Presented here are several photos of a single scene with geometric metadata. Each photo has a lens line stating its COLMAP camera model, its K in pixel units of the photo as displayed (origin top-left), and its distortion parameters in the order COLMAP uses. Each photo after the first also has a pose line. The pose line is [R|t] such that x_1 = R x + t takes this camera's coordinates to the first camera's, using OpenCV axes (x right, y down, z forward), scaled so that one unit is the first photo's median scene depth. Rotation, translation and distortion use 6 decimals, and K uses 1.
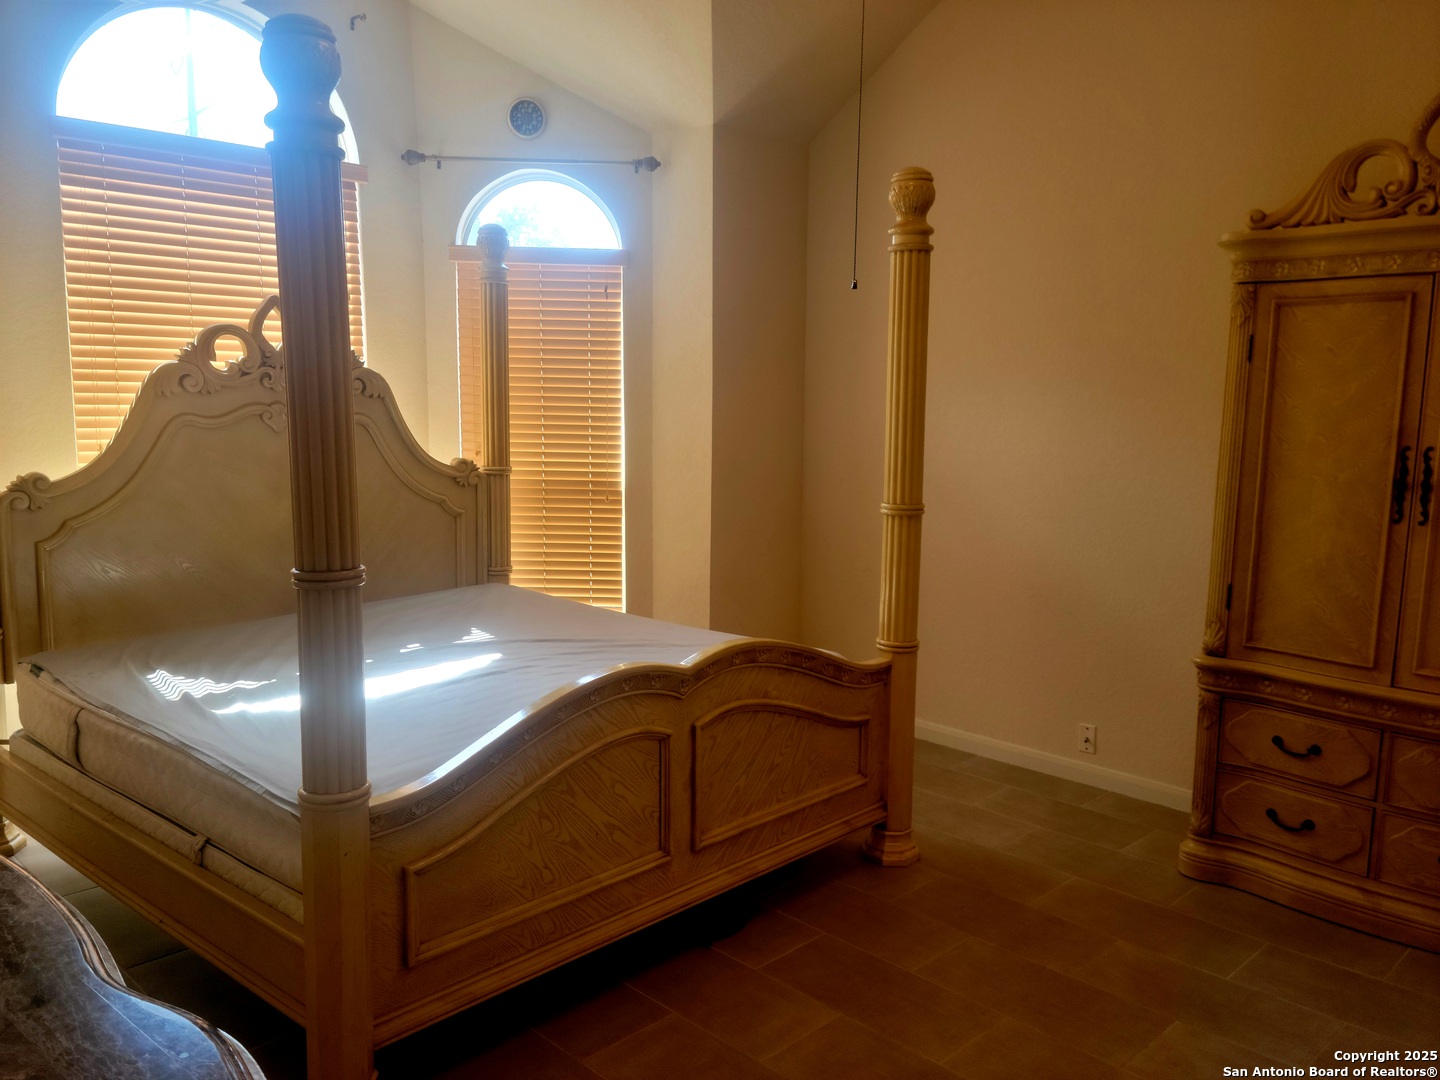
lens RADIAL K [[1127.1, 0, 716.1], [0, 1127.1, 546.1], [0, 0, 1]] dist [0.091744, -0.091602]
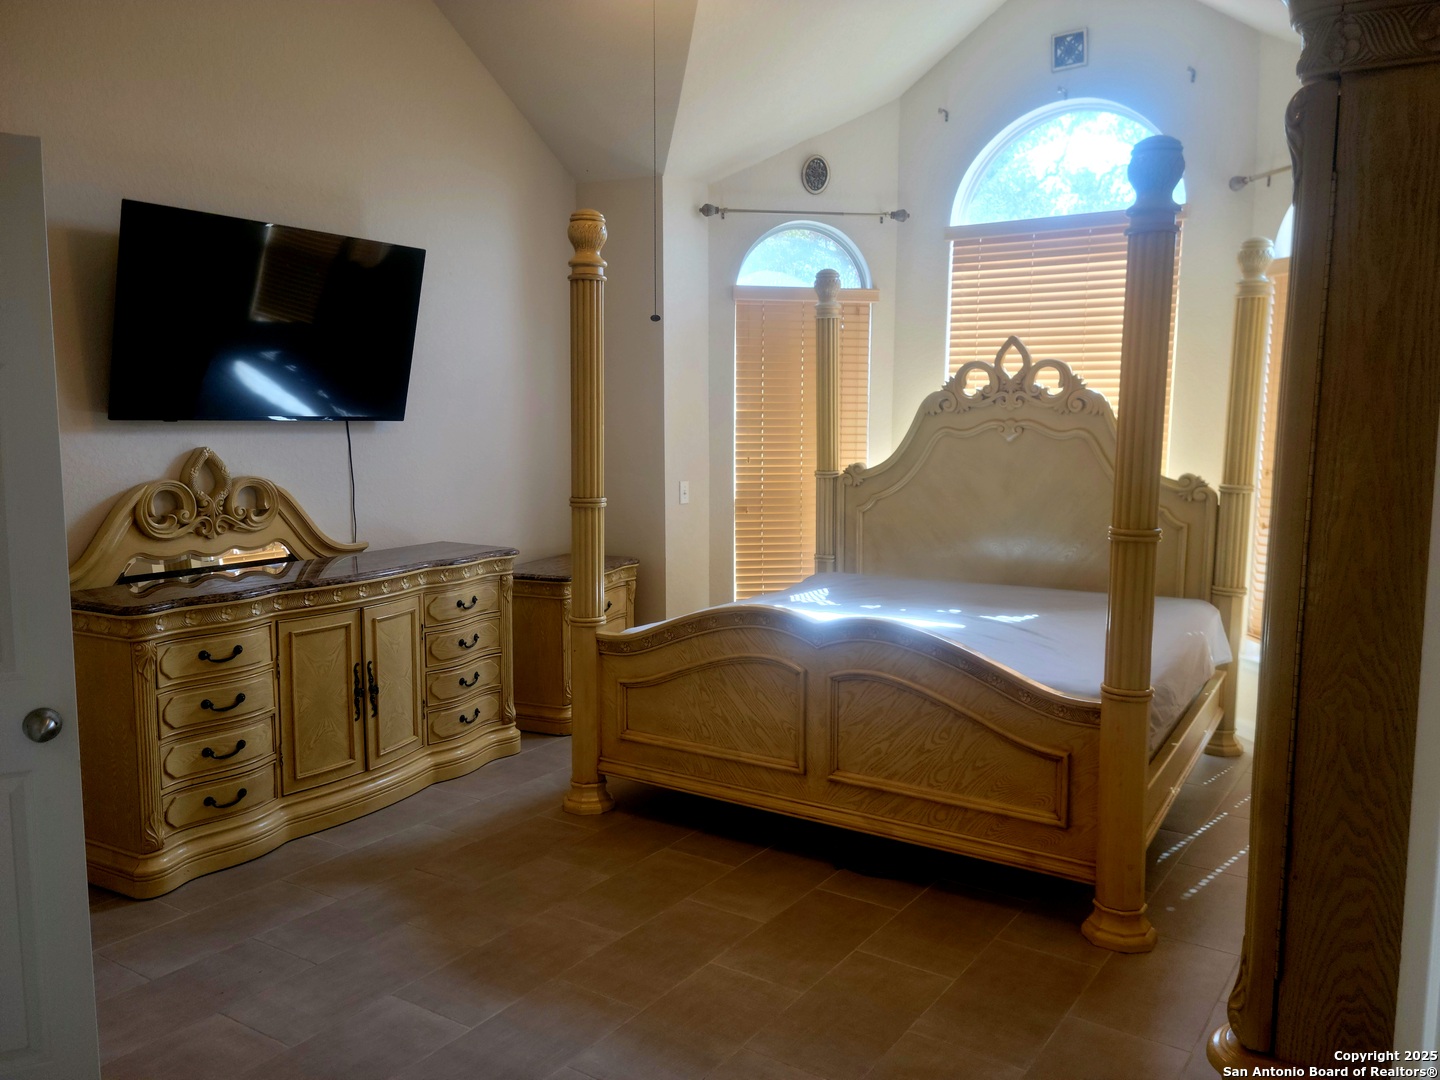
lens RADIAL K [[1127.1, 0, 718.5], [0, 1127.1, 540.2], [0, 0, 1]] dist [0.091744, -0.091602]
pose [[0.208276, 0.103253, -0.972605, 0.923838], [-0.137064, 0.987681, 0.075502, -0.049906], [0.968419, 0.117584, 0.219862, 0.490948]]
